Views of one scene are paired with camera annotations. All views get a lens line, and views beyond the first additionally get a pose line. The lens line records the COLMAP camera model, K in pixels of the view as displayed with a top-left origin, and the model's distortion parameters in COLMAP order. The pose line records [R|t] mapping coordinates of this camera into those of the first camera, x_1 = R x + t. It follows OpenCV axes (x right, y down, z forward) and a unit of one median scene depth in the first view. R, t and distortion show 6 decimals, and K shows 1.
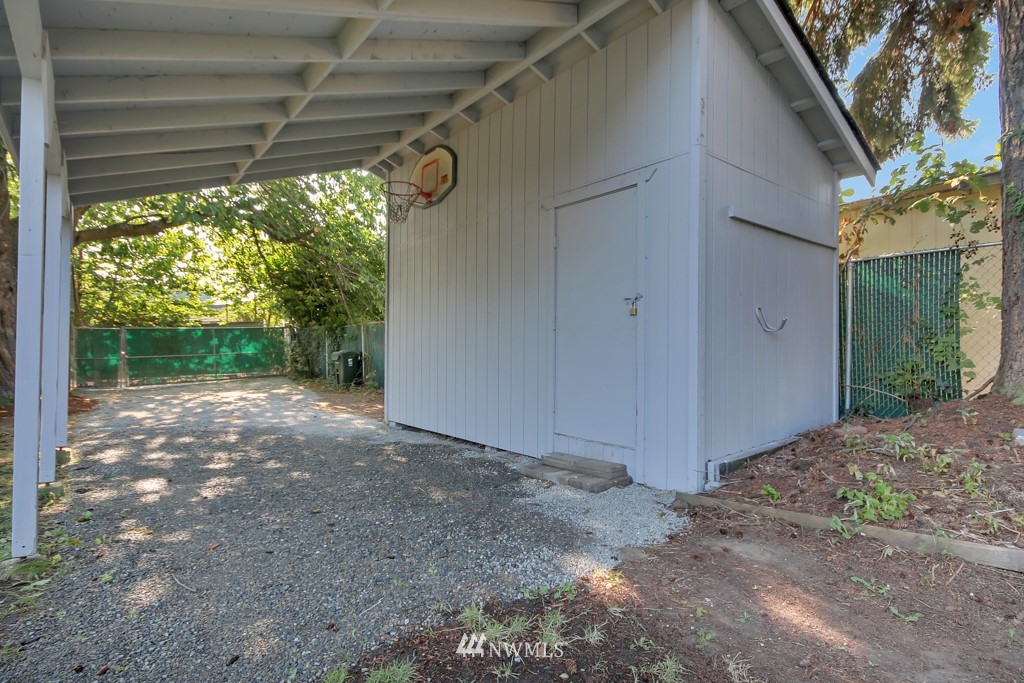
lens RADIAL K [[508.4, 0, 511.9], [0, 508.4, 347.9], [0, 0, 1]] dist [0.005330, 0.000476]
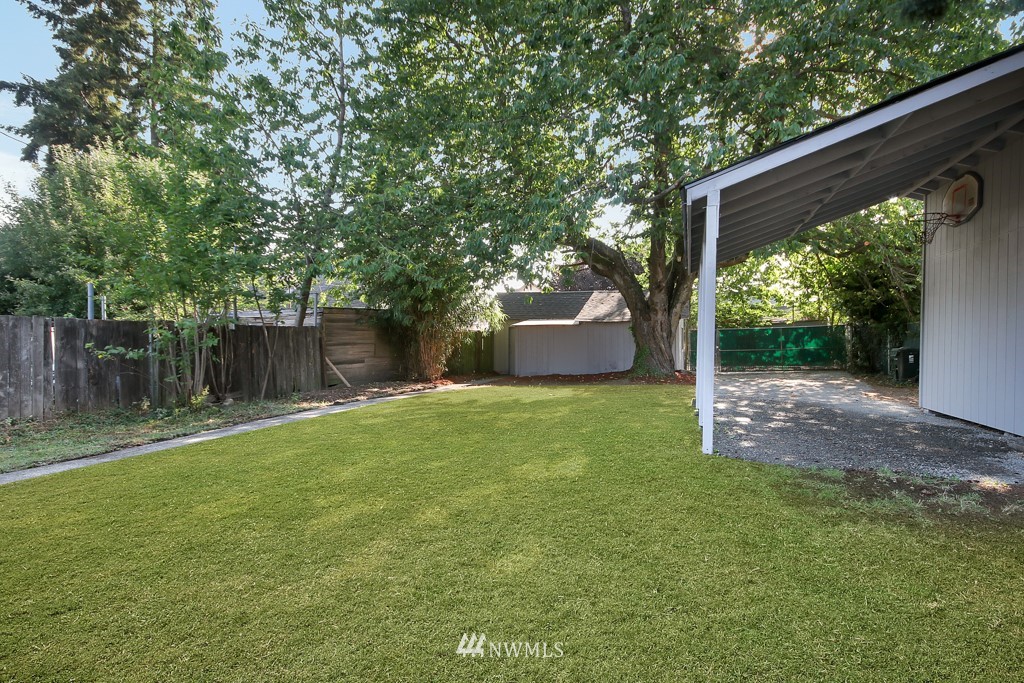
lens RADIAL K [[511.0, 0, 512.5], [0, 511.0, 349.0], [0, 0, 1]] dist [0.005913, 0.001366]
pose [[0.525421, 0.013026, -0.850743, 0.137566], [-0.002514, 0.999902, 0.013757, -0.003705], [0.850839, -0.005090, 0.525402, -0.219475]]
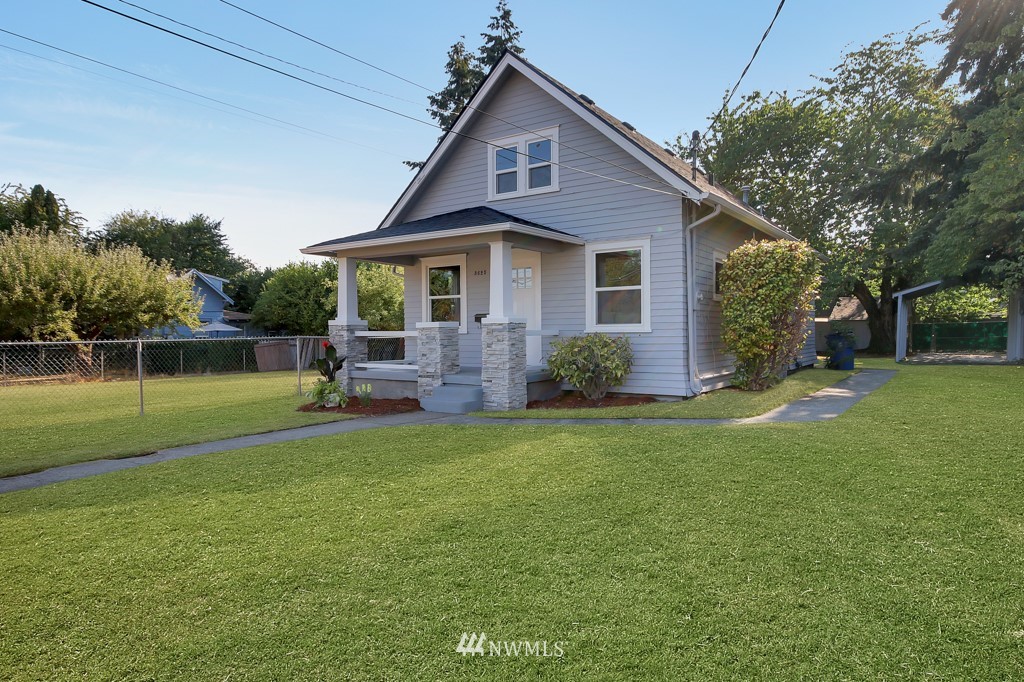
lens RADIAL K [[586.6, 0, 511.0], [0, 586.6, 352.1], [0, 0, 1]] dist [0.006391, -0.000167]
pose [[0.255003, 0.033325, -0.966366, 1.094941], [-0.002336, 0.999424, 0.033848, -0.000407], [0.966937, -0.006374, 0.254934, -1.247709]]
